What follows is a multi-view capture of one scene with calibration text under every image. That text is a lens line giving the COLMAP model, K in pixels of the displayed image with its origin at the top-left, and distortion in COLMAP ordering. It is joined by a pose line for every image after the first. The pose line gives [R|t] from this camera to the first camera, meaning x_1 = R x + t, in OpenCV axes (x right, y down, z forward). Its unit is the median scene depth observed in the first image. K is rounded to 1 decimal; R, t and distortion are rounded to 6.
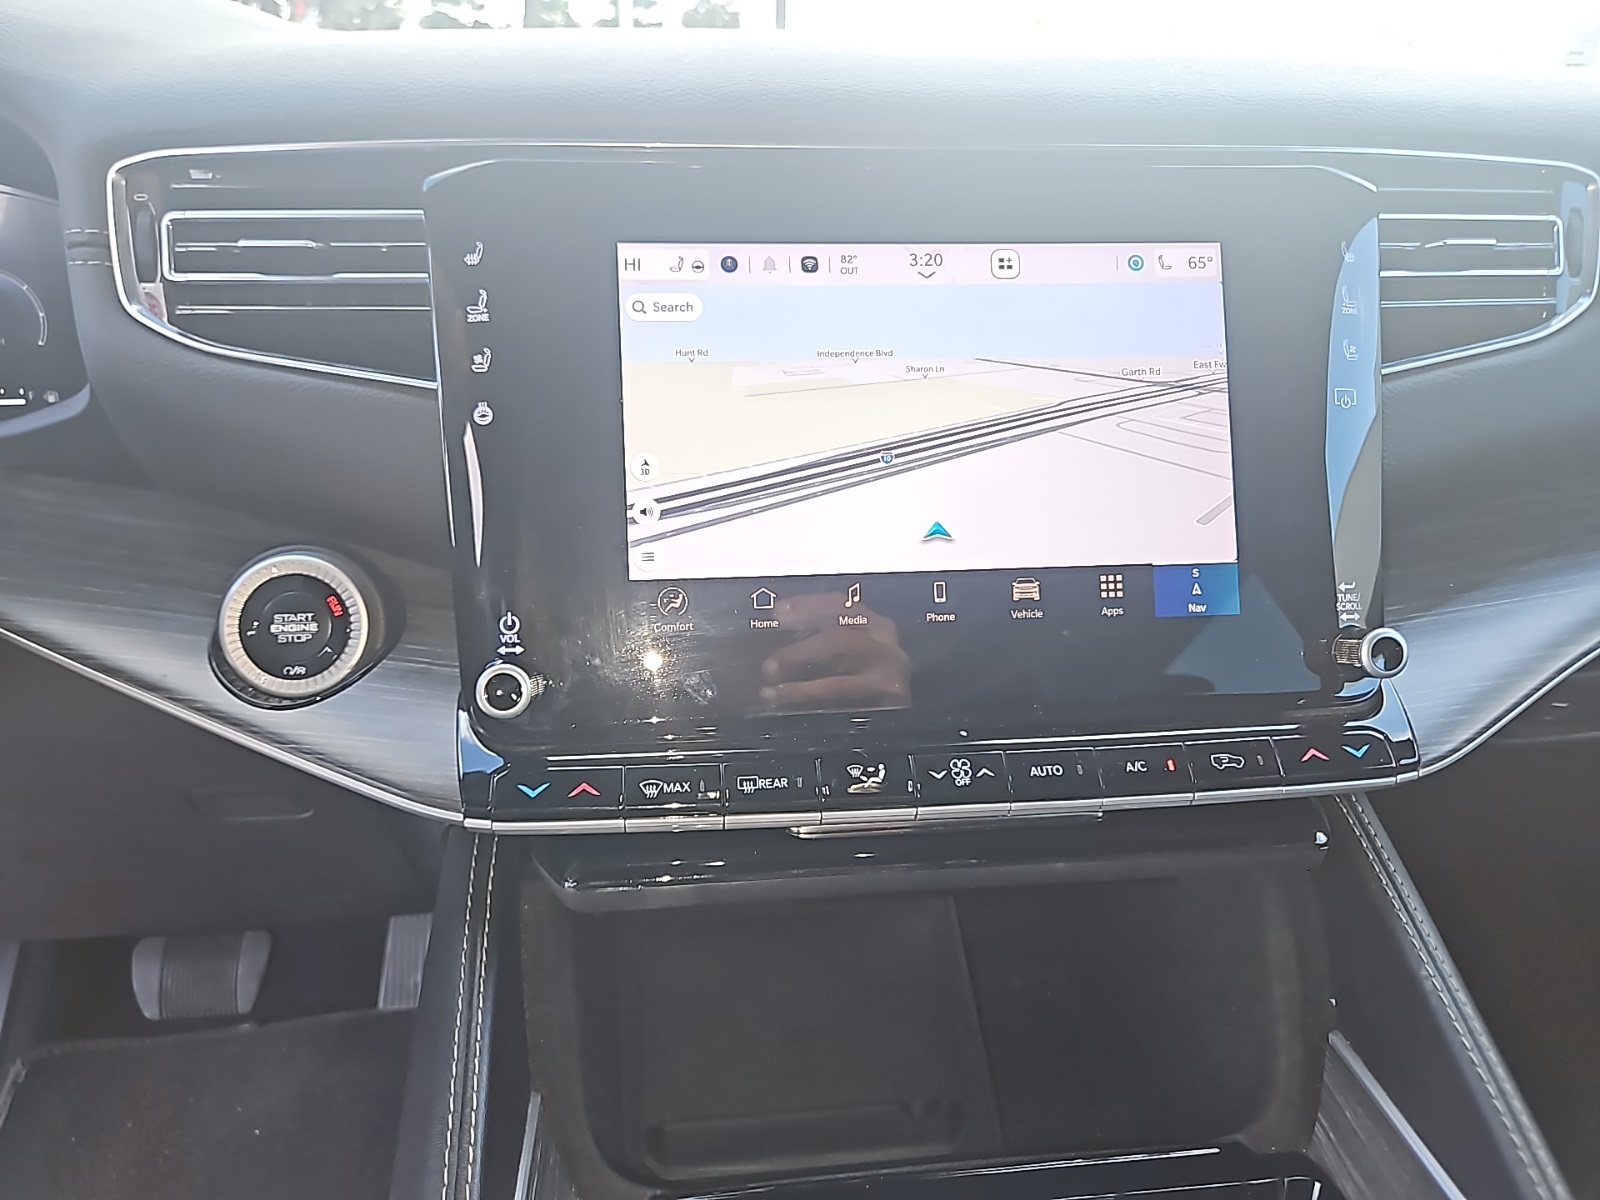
lens RADIAL K [[1084.7, 0, 800.0], [0, 1084.7, 600.0], [0, 0, 1]] dist [0.040422, -0.036855]
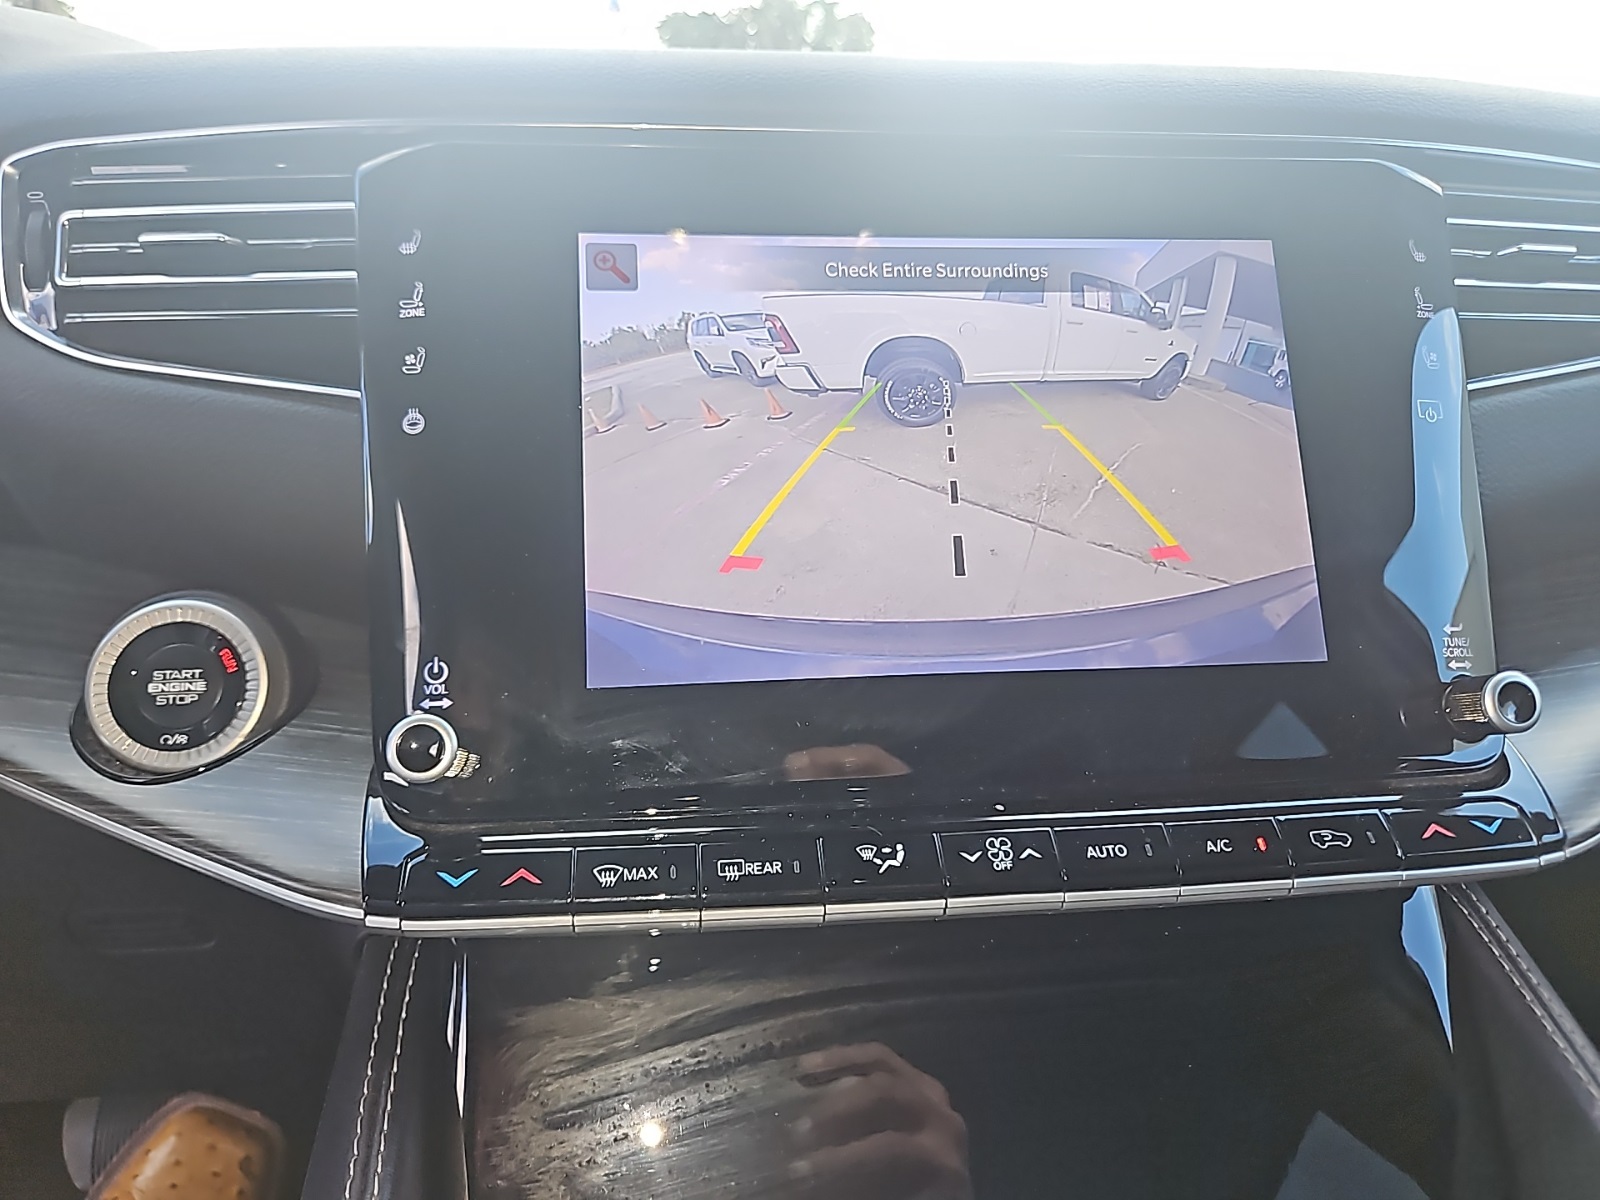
lens RADIAL K [[1071.7, 0, 799.3], [0, 1071.7, 628.6], [0, 0, 1]] dist [0.039905, -0.045217]
pose [[0.999943, -0.010291, 0.002674, 0.001182], [0.010557, 0.990888, -0.134277, 0.097071], [-0.001267, 0.134297, 0.990940, 0.195101]]
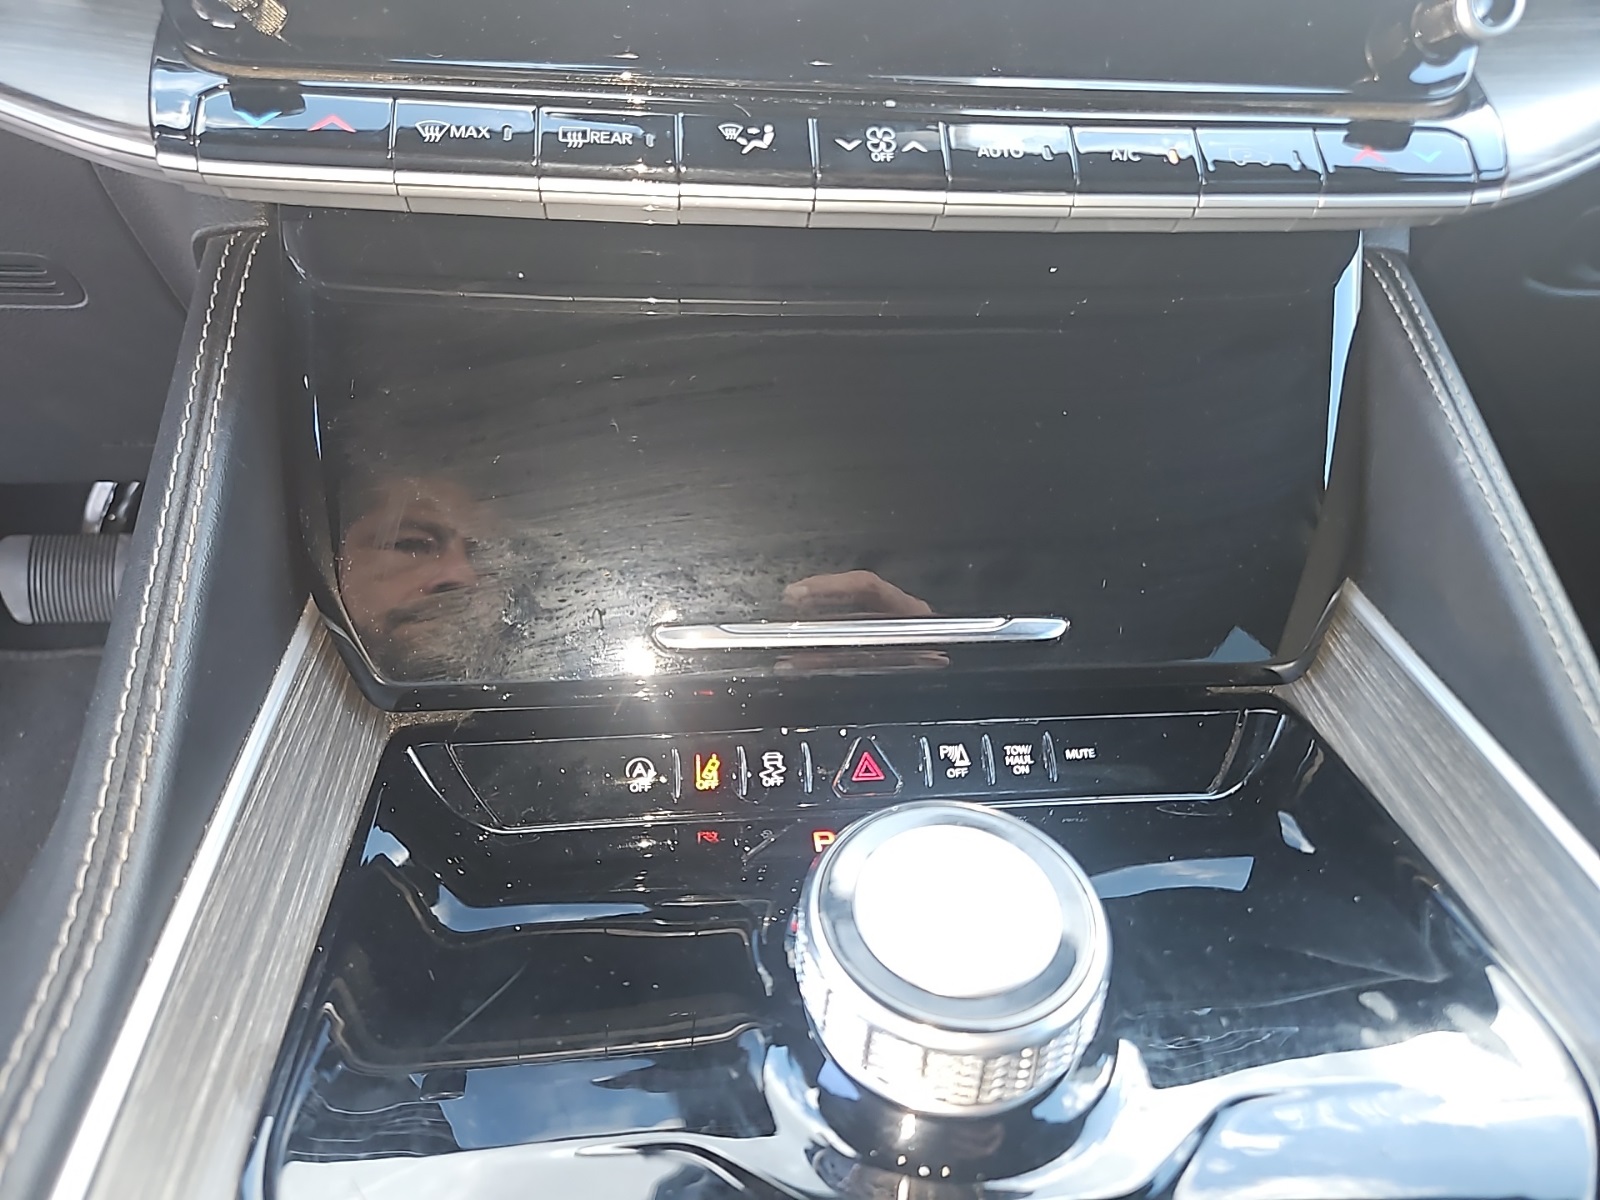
lens RADIAL K [[1077.9, 0, 809.5], [0, 1077.9, 599.4], [0, 0, 1]] dist [0.043600, -0.041728]
pose [[0.998996, 0.035970, 0.026705, 0.090974], [-0.041283, 0.970652, 0.236919, 0.274136], [-0.017399, -0.237784, 0.971162, 0.235869]]
